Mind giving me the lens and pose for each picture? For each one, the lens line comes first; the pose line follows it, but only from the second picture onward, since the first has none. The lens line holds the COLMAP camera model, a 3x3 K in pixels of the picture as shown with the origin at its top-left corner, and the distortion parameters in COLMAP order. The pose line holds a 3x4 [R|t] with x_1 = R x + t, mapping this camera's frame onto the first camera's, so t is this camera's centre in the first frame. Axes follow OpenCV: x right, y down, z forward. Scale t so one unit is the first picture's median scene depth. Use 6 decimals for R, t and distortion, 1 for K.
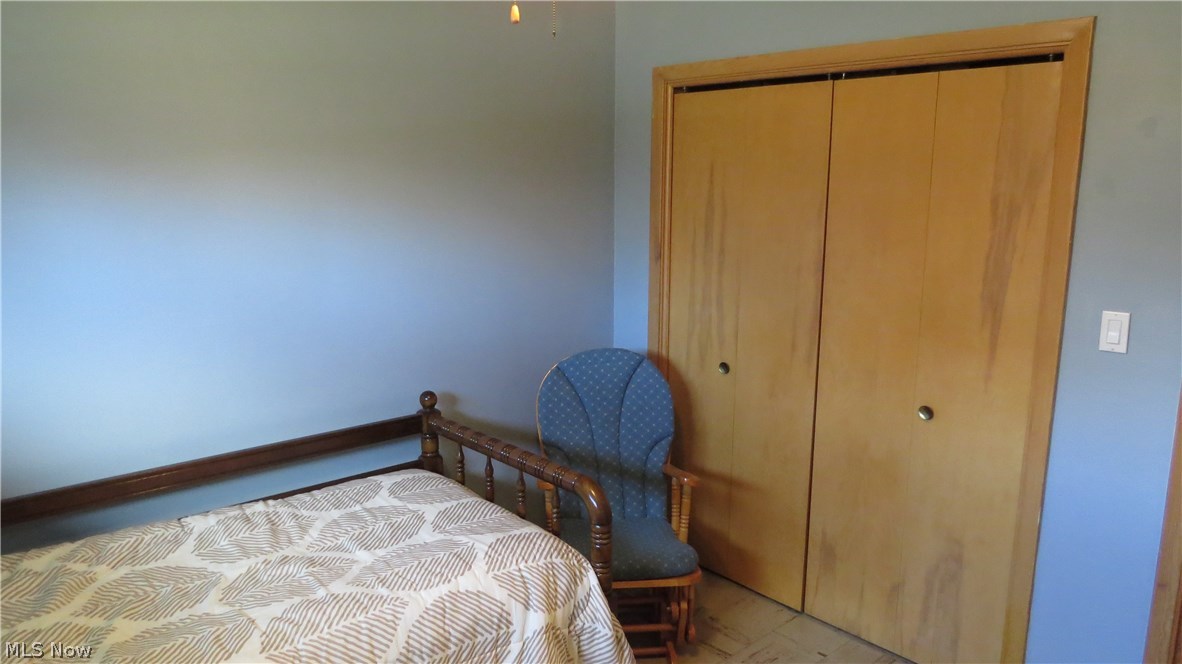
lens RADIAL K [[841.8, 0, 589.8], [0, 841.8, 333.0], [0, 0, 1]] dist [-0.024648, 0.011903]
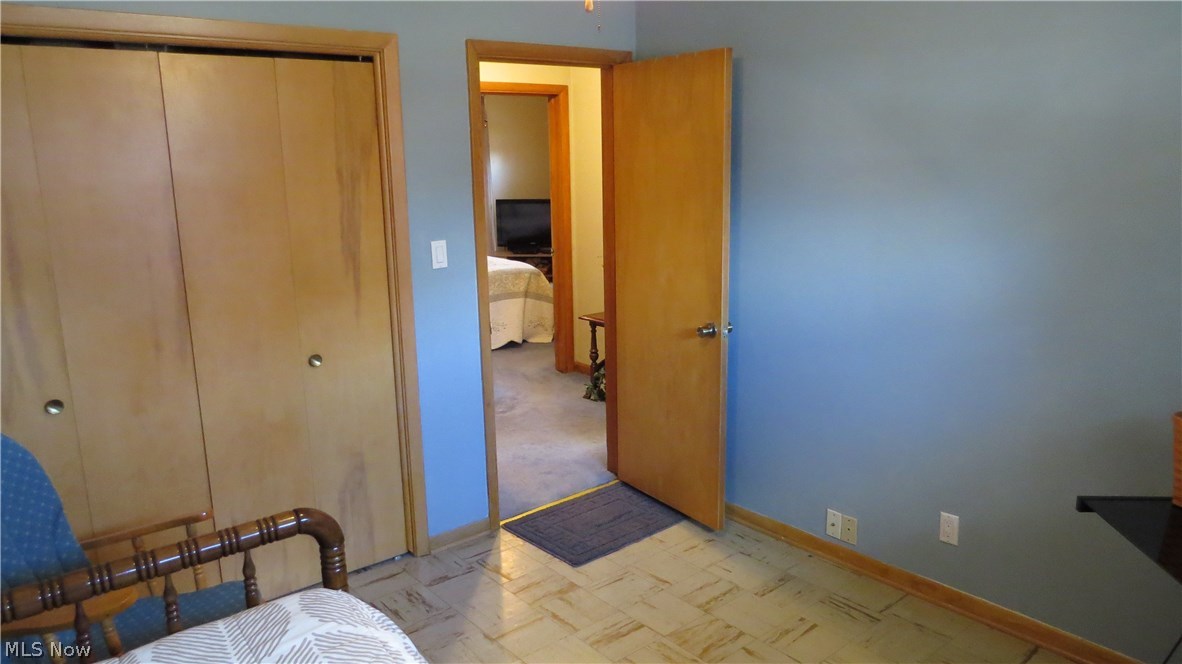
lens RADIAL K [[841.8, 0, 590.2], [0, 841.8, 331.5], [0, 0, 1]] dist [-0.024648, 0.011903]
pose [[0.021389, -0.216144, 0.976127, -0.746159], [0.204987, 0.956556, 0.207319, -0.109875], [-0.978531, 0.195659, 0.064766, 0.592164]]
